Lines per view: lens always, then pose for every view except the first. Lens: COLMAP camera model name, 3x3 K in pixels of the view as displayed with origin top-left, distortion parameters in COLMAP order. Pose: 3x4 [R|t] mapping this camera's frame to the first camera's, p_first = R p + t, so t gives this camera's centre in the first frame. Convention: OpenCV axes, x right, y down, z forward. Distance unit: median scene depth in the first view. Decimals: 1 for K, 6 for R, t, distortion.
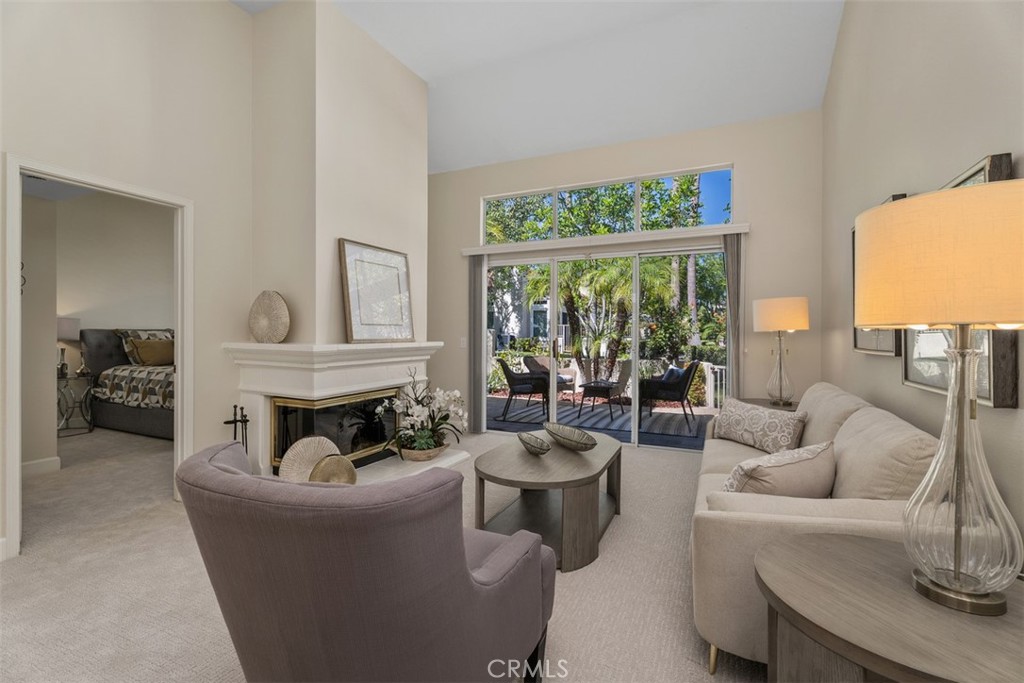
lens RADIAL K [[458.1, 0, 509.8], [0, 458.1, 338.9], [0, 0, 1]] dist [0.003757, 0.000206]
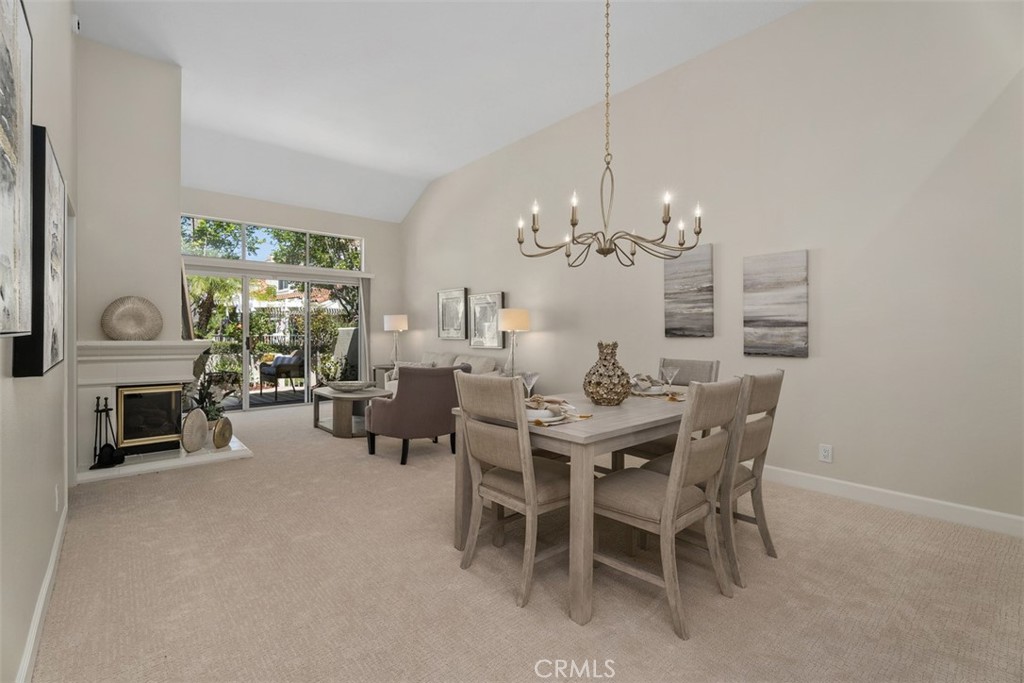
lens RADIAL K [[458.1, 0, 511.9], [0, 458.1, 334.4], [0, 0, 1]] dist [0.003757, 0.000206]
pose [[0.408525, -0.006407, 0.912725, -0.738565], [0.009864, 0.999948, 0.002604, 0.000534], [-0.912694, 0.007940, 0.408567, -0.227288]]
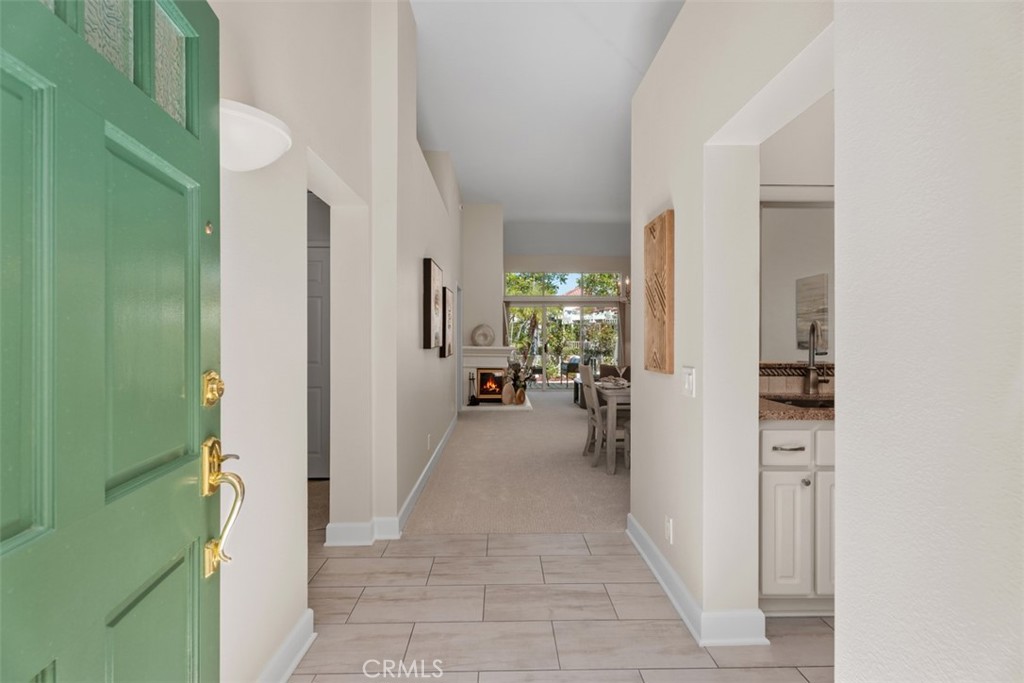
lens RADIAL K [[458.1, 0, 514.4], [0, 458.1, 343.0], [0, 0, 1]] dist [0.003757, 0.000206]
pose [[0.892802, -0.006933, 0.450397, -0.891277], [0.005765, 0.999976, 0.003964, -0.009195], [-0.450413, -0.000943, 0.892820, -0.735688]]
